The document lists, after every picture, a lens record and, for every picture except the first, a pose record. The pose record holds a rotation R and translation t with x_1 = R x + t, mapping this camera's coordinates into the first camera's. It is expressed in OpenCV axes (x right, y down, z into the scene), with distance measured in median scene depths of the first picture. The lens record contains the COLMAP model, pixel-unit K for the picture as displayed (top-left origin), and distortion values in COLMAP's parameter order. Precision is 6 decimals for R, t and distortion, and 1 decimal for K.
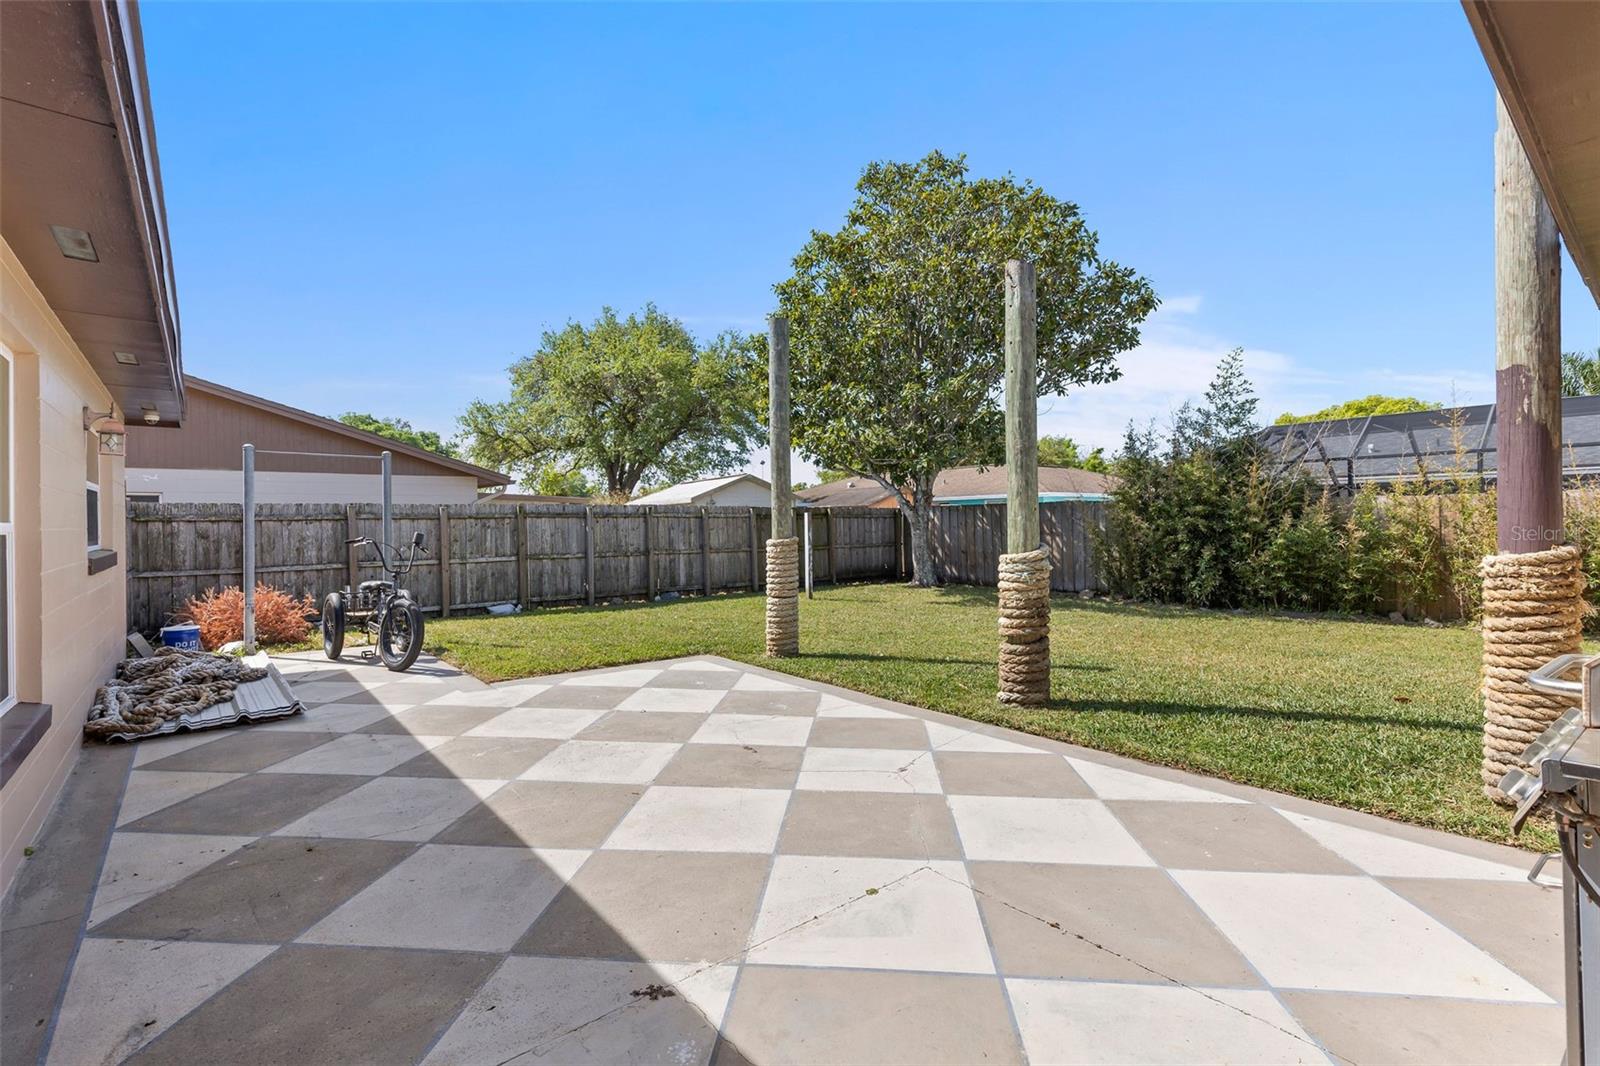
lens RADIAL K [[730.8, 0, 806.3], [0, 730.8, 531.2], [0, 0, 1]] dist [0.011031, -0.000983]
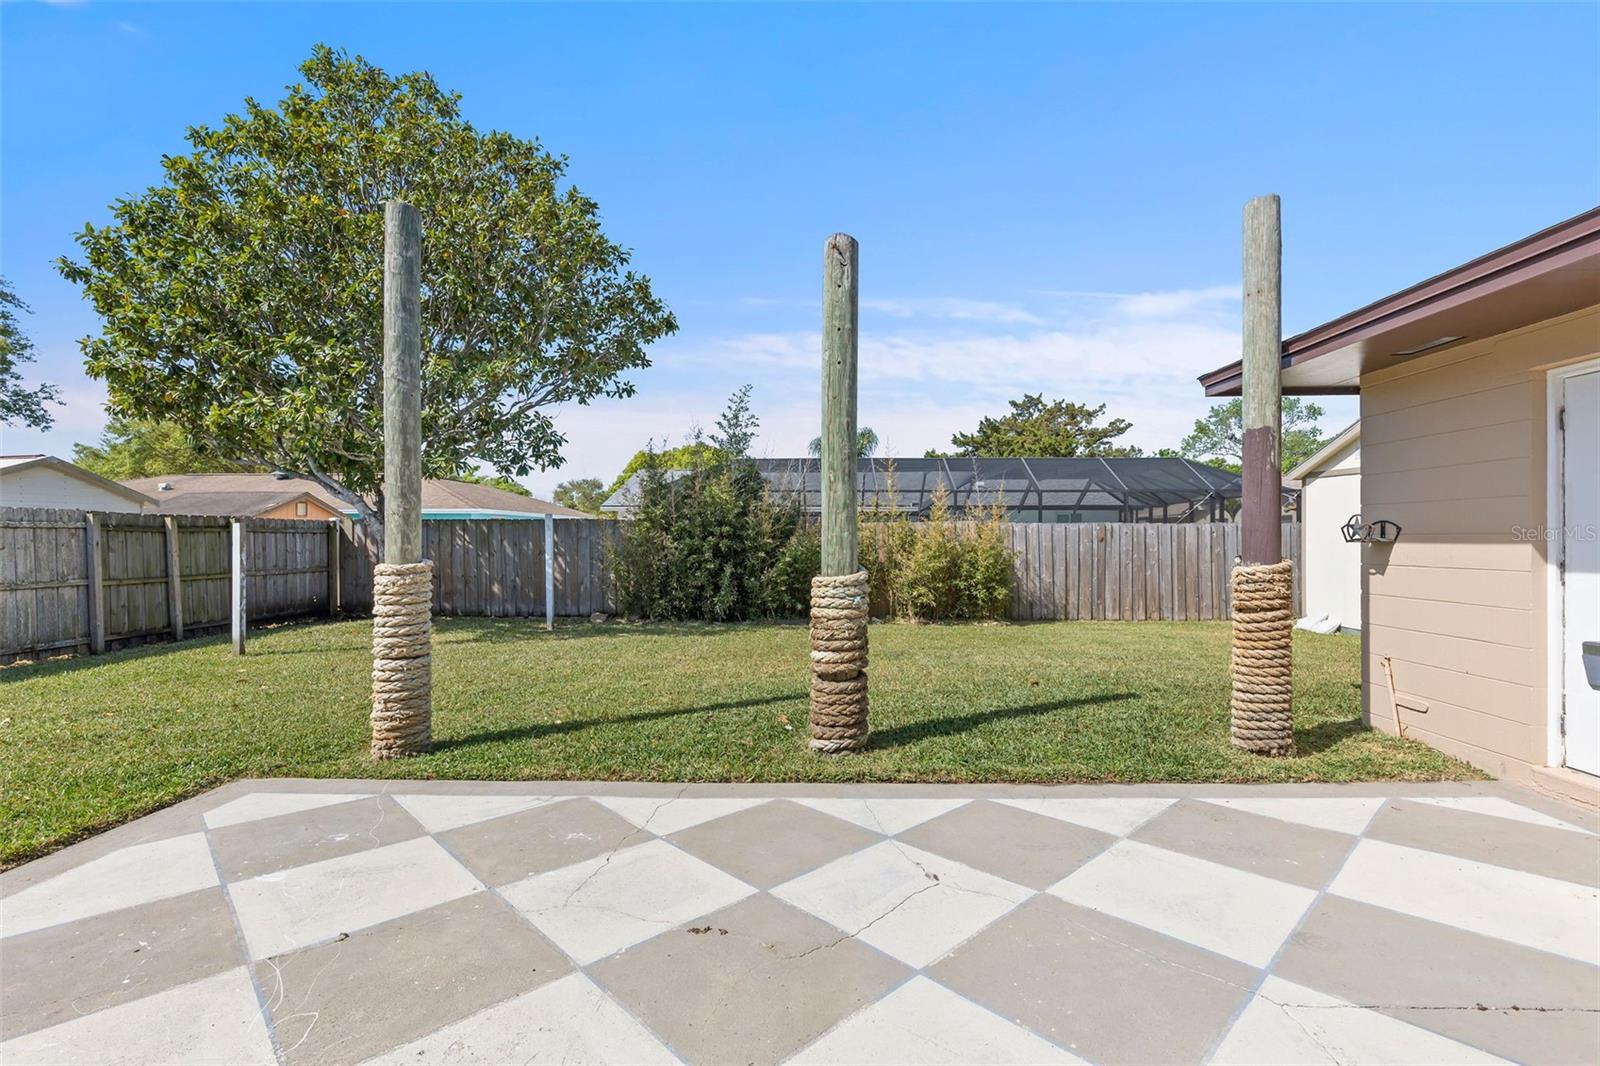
lens RADIAL K [[730.8, 0, 790.6], [0, 730.8, 530.2], [0, 0, 1]] dist [0.011031, -0.000983]
pose [[0.658217, 0.020219, 0.752557, -0.192536], [0.001971, 0.999590, -0.028580, 0.001002], [-0.752826, 0.020295, 0.657907, 0.230314]]
